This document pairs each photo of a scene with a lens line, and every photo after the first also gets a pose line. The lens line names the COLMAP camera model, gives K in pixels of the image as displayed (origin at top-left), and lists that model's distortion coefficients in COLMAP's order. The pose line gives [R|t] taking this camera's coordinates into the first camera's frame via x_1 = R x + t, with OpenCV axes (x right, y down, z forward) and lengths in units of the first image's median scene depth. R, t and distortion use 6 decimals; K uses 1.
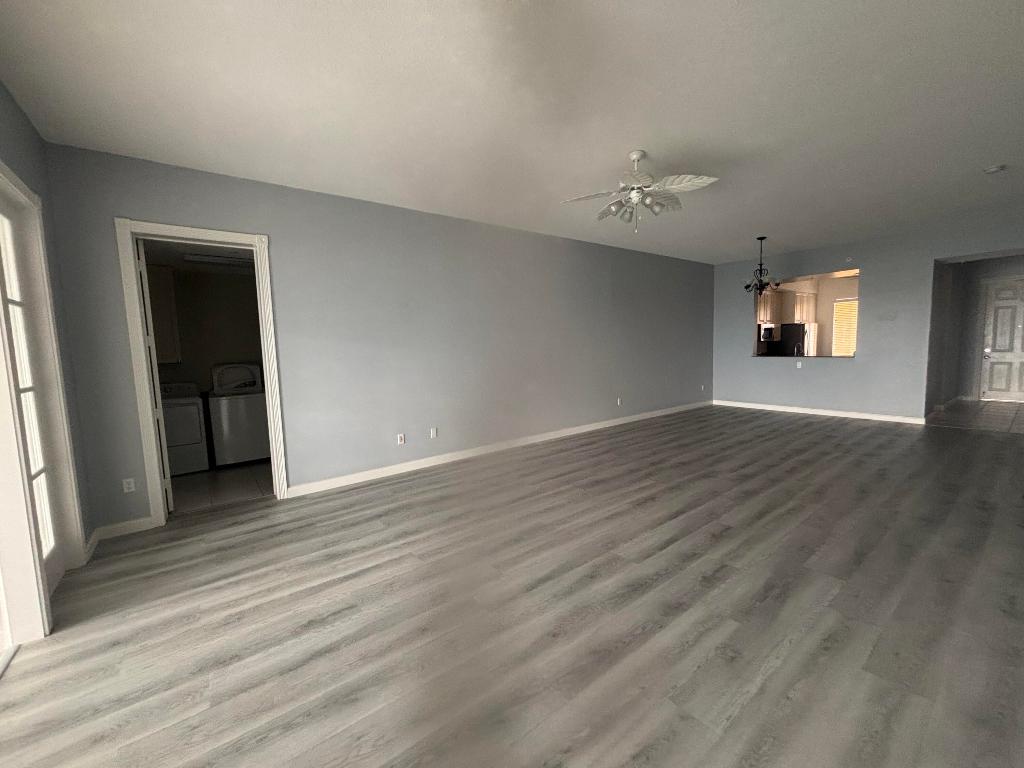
lens RADIAL K [[413.2, 0, 508.5], [0, 413.2, 384.4], [0, 0, 1]] dist [0.002340, 0.000171]
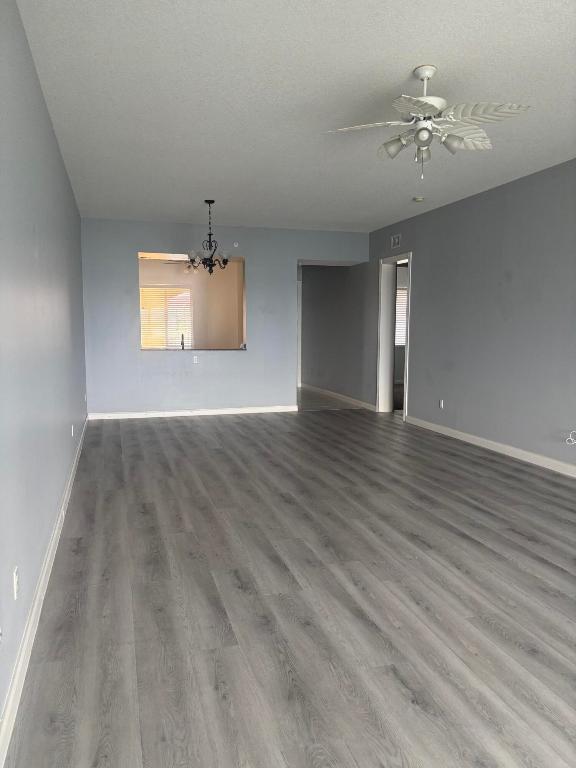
lens RADIAL K [[581.9, 0, 287.8], [0, 581.9, 383.0], [0, 0, 1]] dist [0.007773, -0.006725]
pose [[0.347570, -0.062182, 0.935590, -0.604698], [0.073251, 0.996550, 0.039021, -0.051750], [-0.934789, 0.054971, 0.350925, 0.700037]]
